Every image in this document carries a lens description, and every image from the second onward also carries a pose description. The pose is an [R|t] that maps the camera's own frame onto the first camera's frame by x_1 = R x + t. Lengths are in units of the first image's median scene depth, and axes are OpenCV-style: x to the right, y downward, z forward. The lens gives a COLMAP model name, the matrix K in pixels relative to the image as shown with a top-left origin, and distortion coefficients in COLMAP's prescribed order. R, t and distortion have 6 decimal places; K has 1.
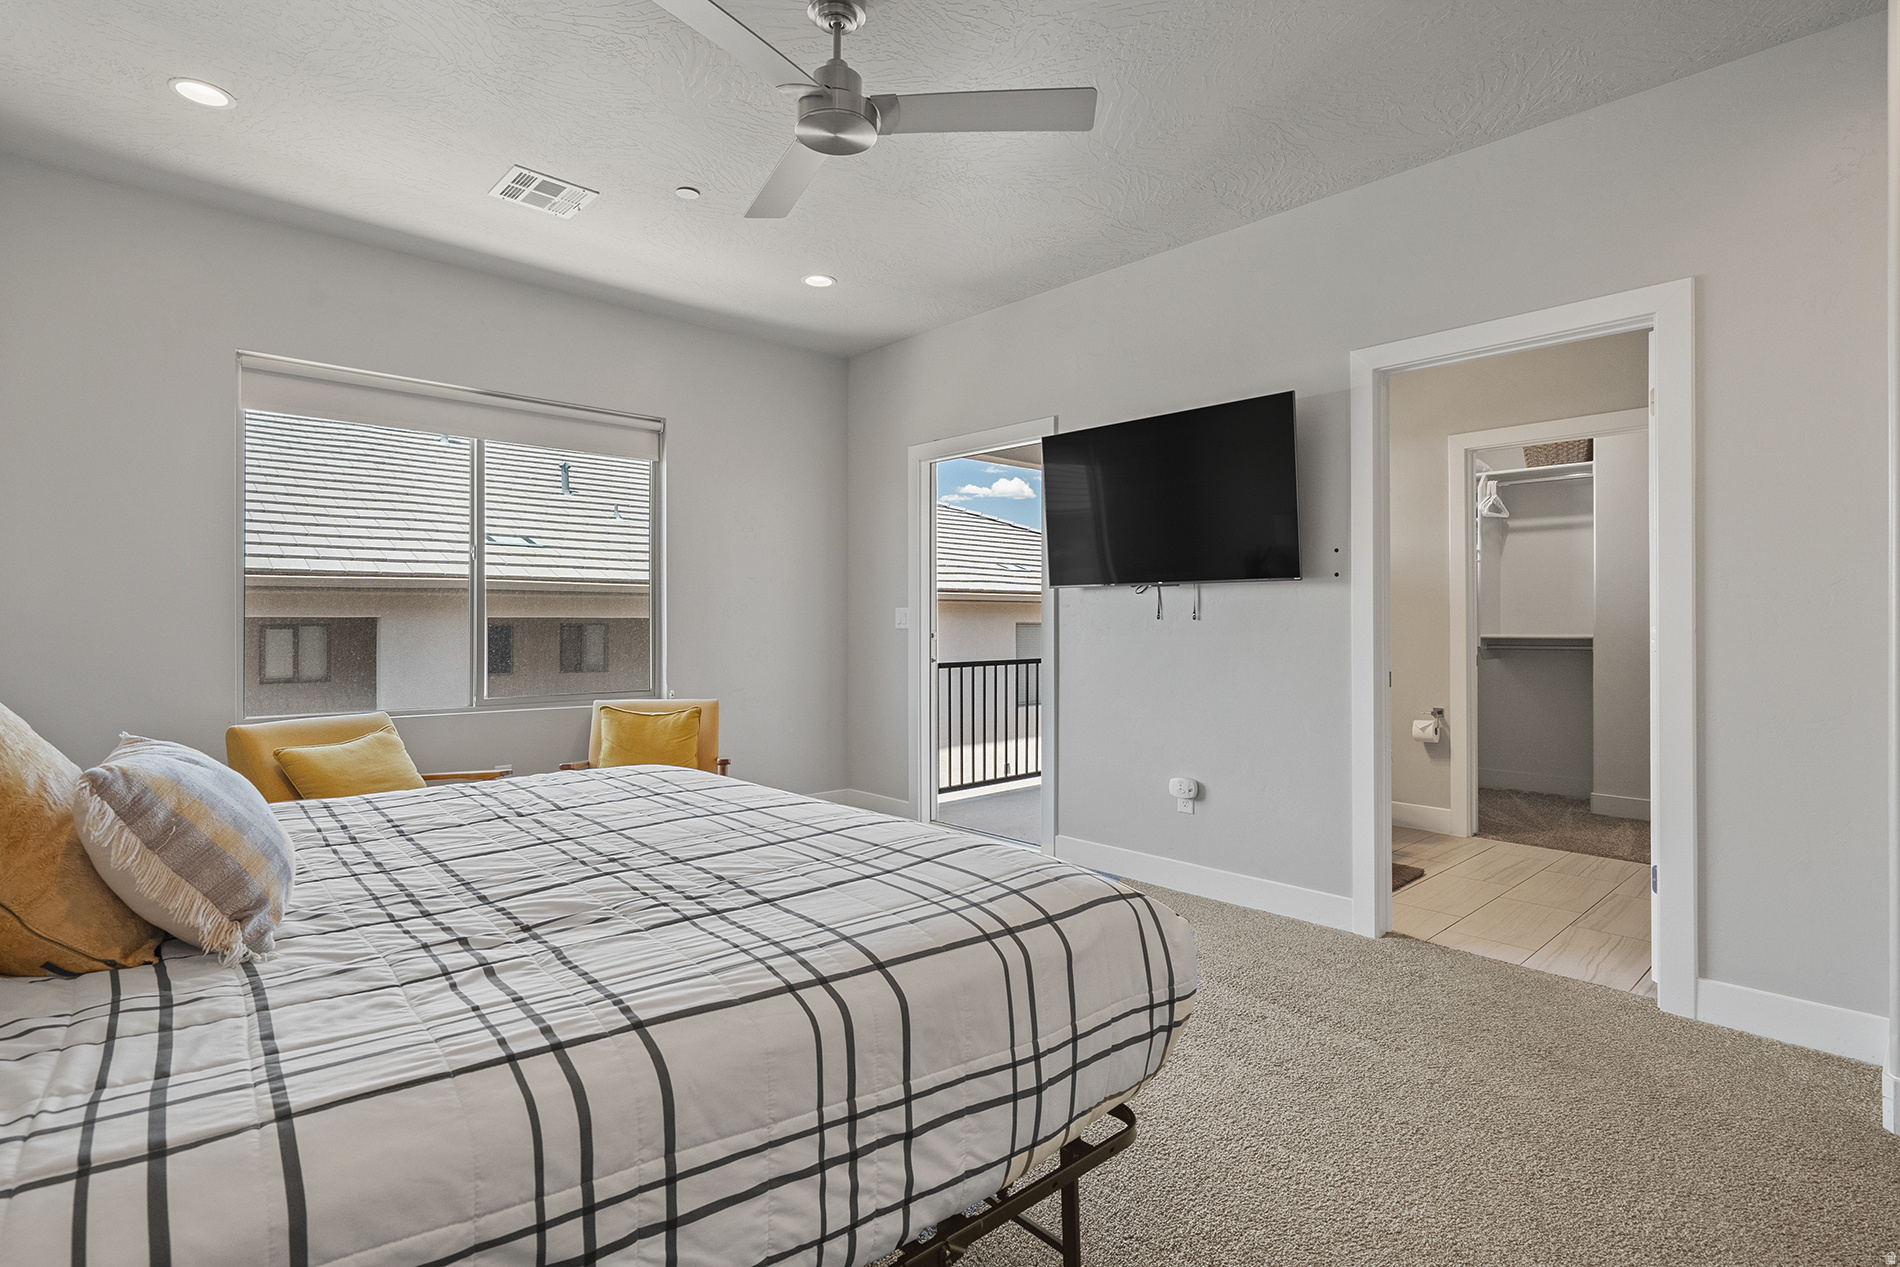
lens RADIAL K [[934.7, 0, 953.1], [0, 934.7, 620.0], [0, 0, 1]] dist [-0.001363, 0.000018]
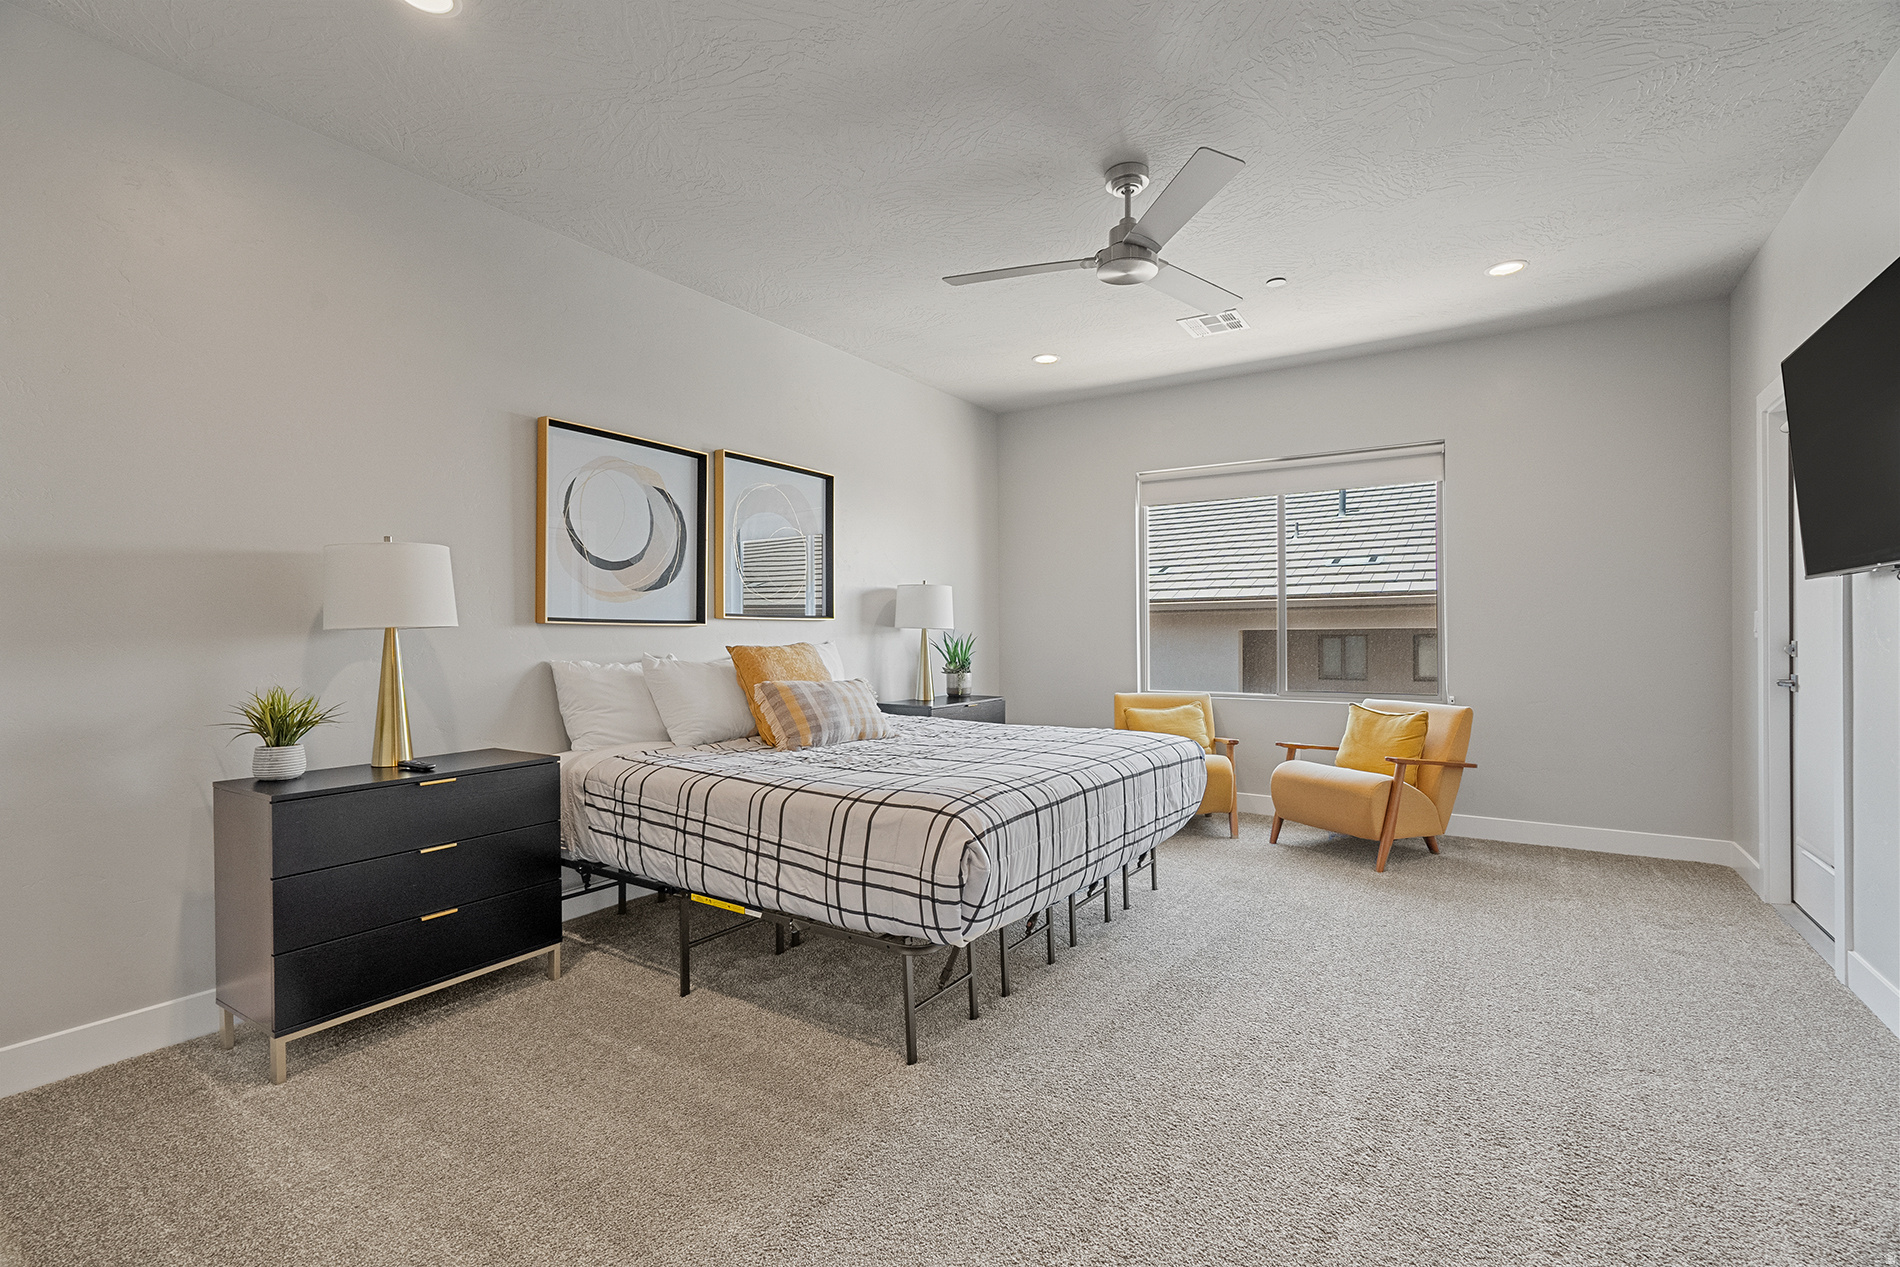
lens RADIAL K [[873.4, 0, 947.9], [0, 873.4, 625.6], [0, 0, 1]] dist [-0.001564, 0.000854]
pose [[0.237963, -0.012416, -0.971195, 0.572784], [0.008368, 0.999907, -0.010733, 0.001274], [0.971238, -0.005573, 0.238045, 0.241579]]
